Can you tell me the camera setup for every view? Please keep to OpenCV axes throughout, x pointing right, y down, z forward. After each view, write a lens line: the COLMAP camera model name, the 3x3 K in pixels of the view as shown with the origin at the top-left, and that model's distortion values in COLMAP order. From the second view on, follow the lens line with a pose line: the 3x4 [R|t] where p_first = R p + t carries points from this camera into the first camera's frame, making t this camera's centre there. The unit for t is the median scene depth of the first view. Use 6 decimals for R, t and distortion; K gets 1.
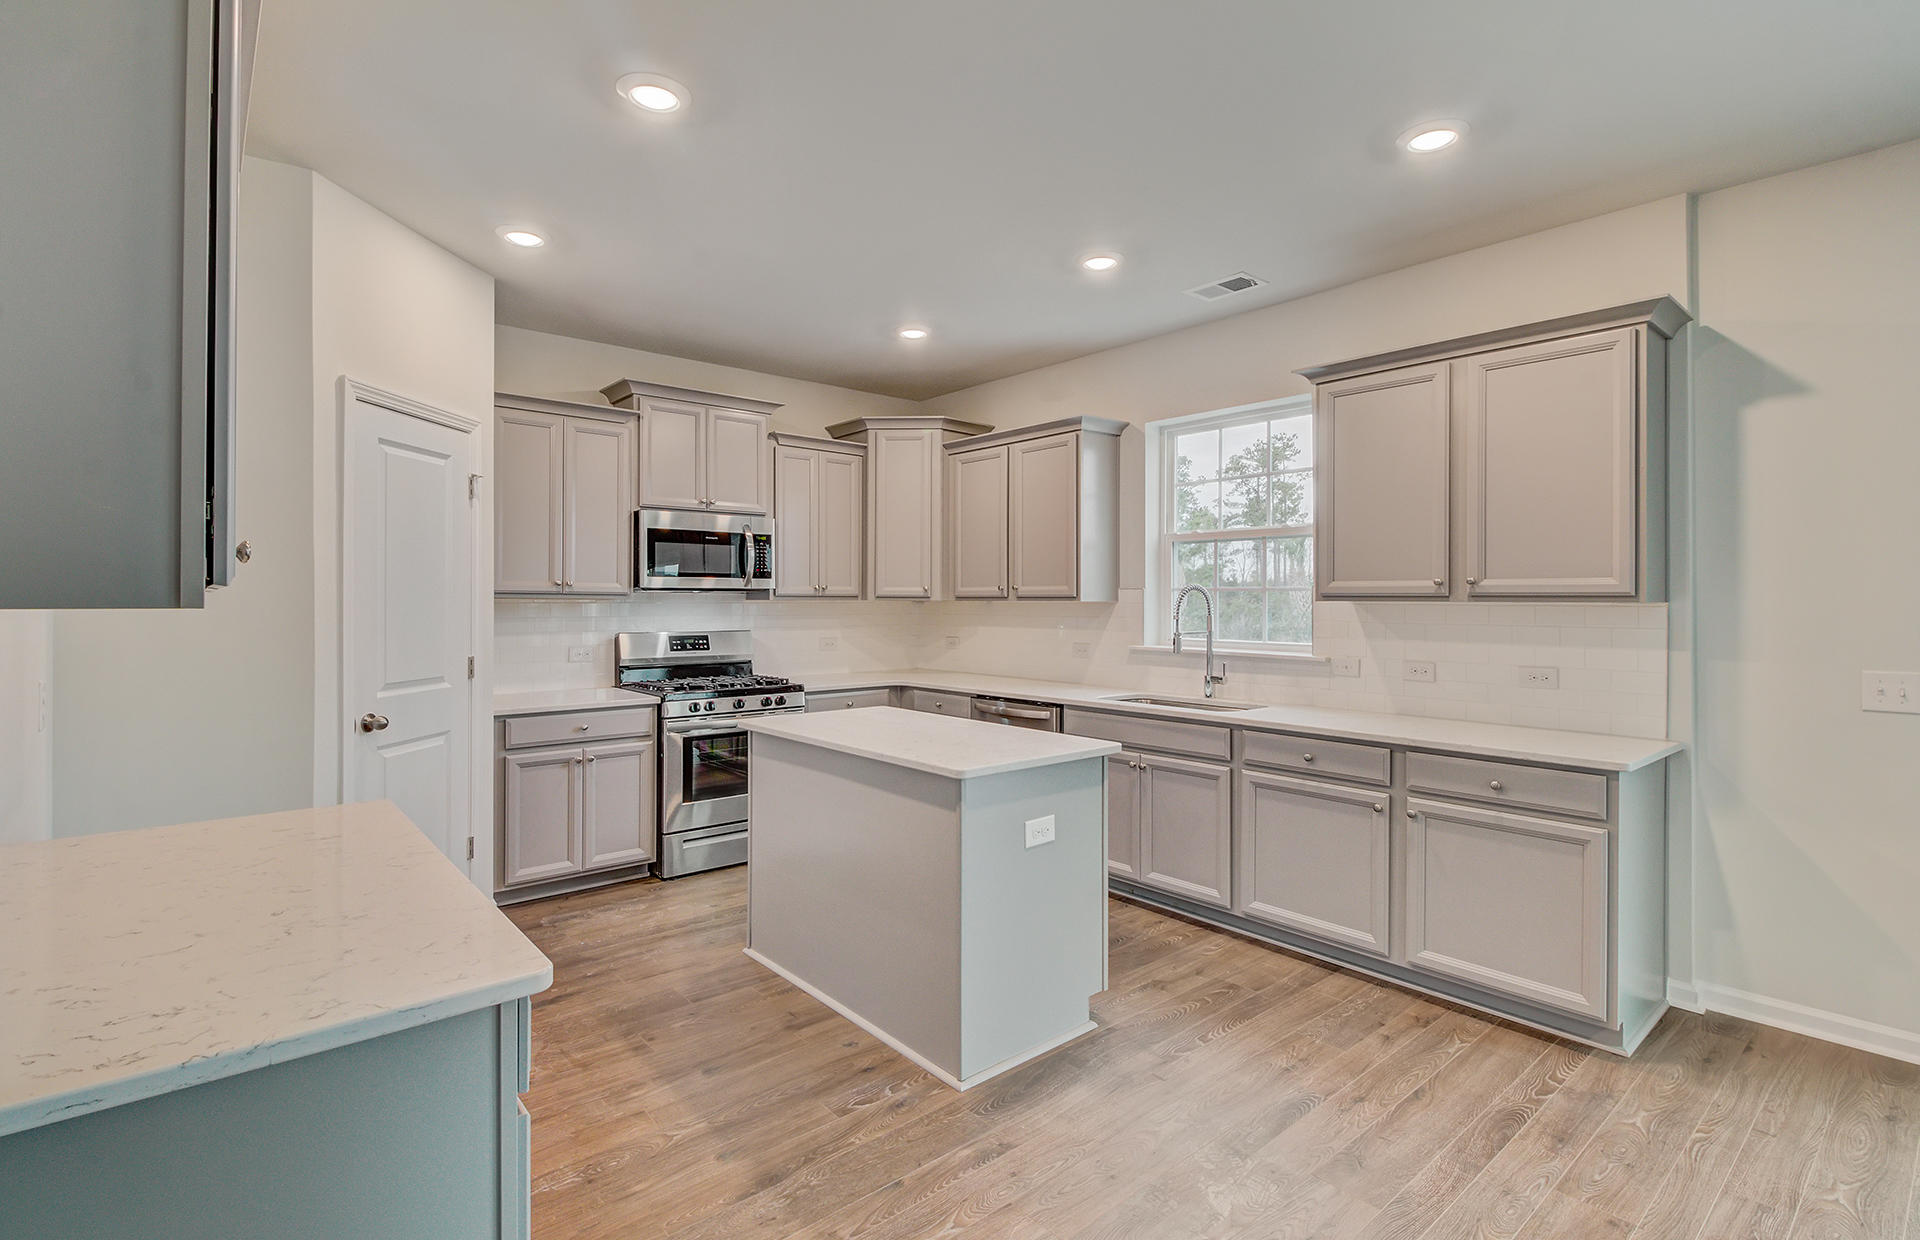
lens RADIAL K [[897.7, 0, 975.5], [0, 897.7, 617.7], [0, 0, 1]] dist [-0.000375, -0.000279]
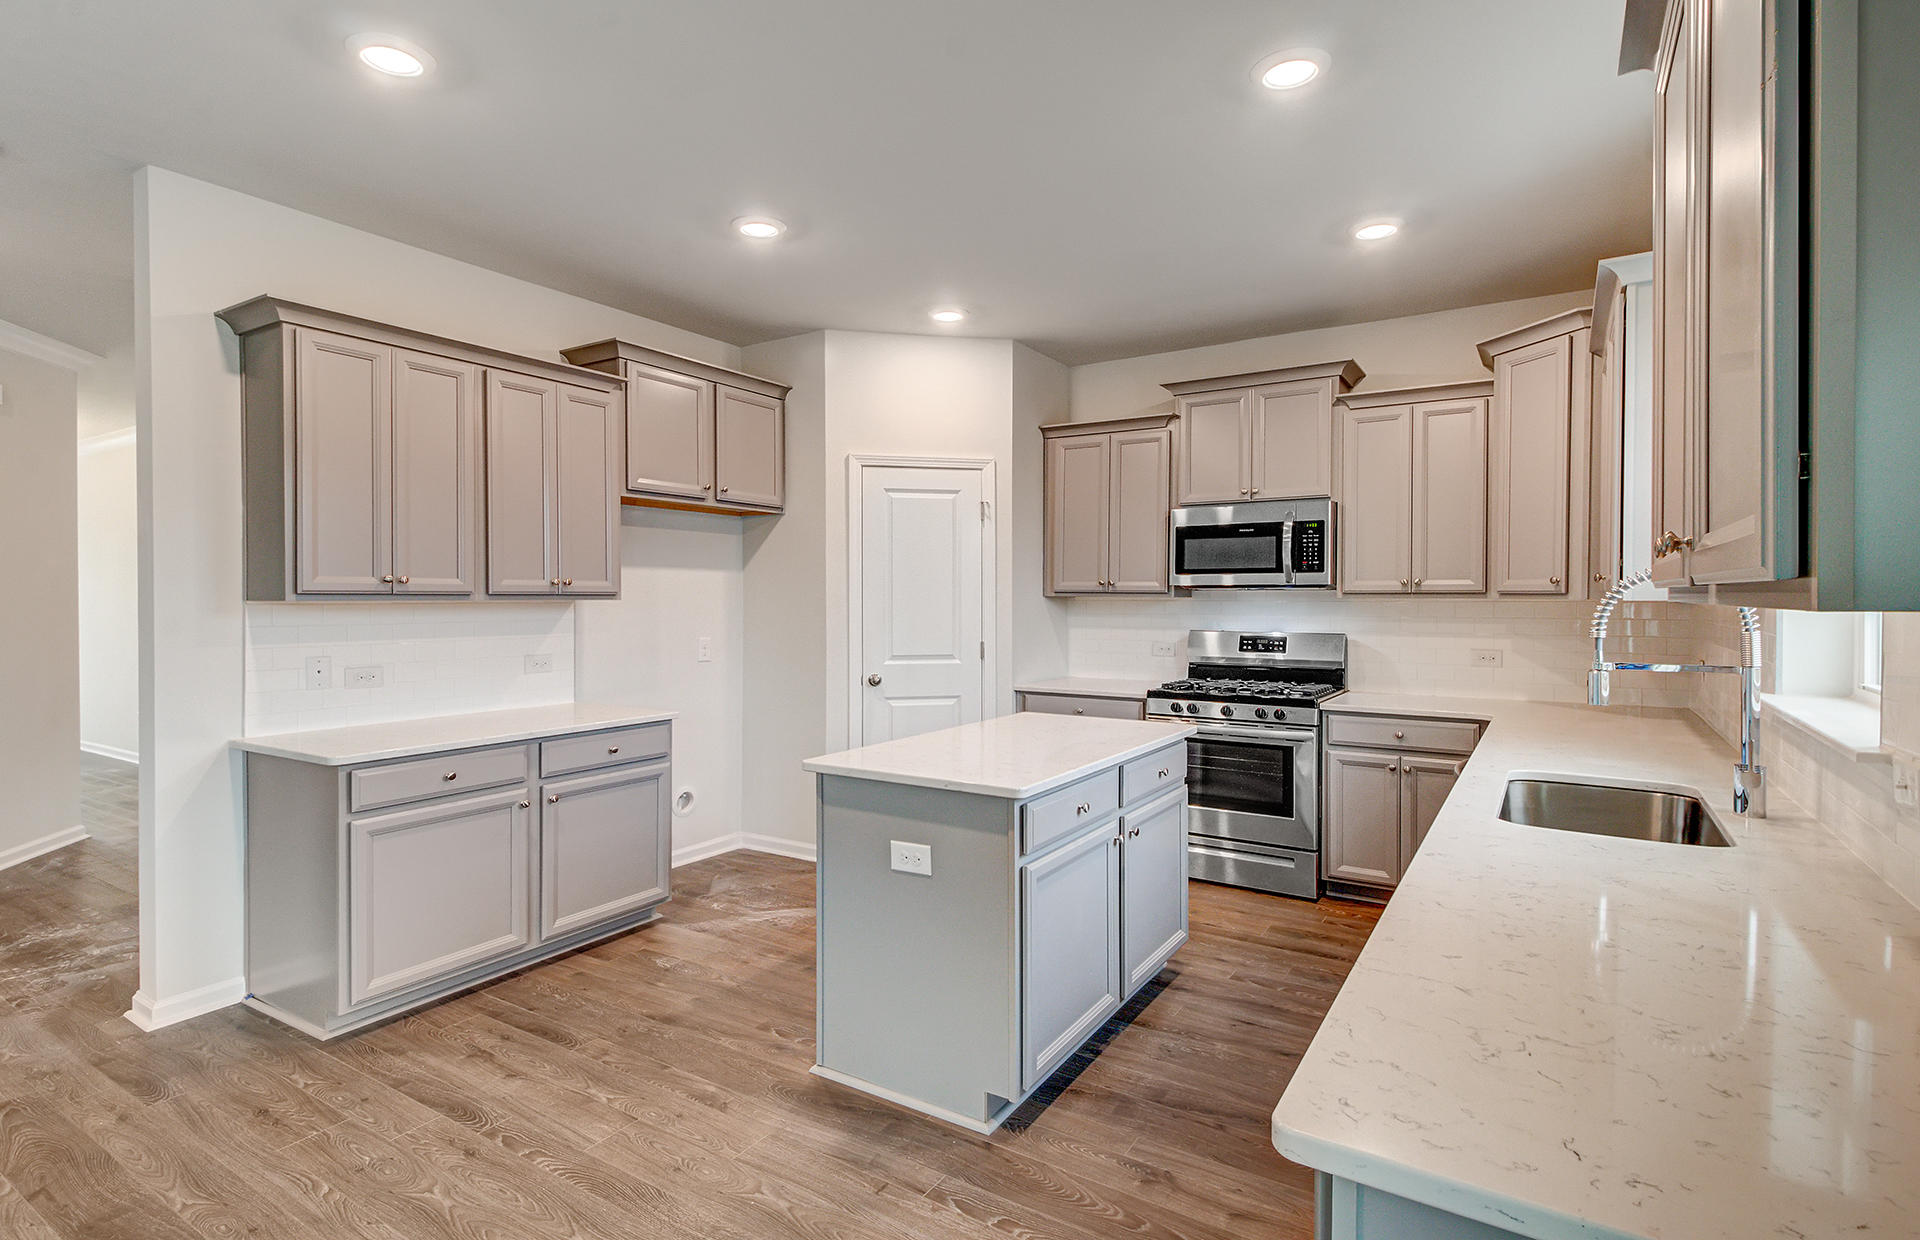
lens RADIAL K [[941.6, 0, 960.0], [0, 941.6, 620.0], [0, 0, 1]] dist [0.027893, -0.000001]
pose [[0.282576, 0.022596, -0.958979, 0.629497], [-0.017695, 0.999675, 0.018341, -0.010770], [0.959082, 0.011787, 0.282884, 0.497380]]
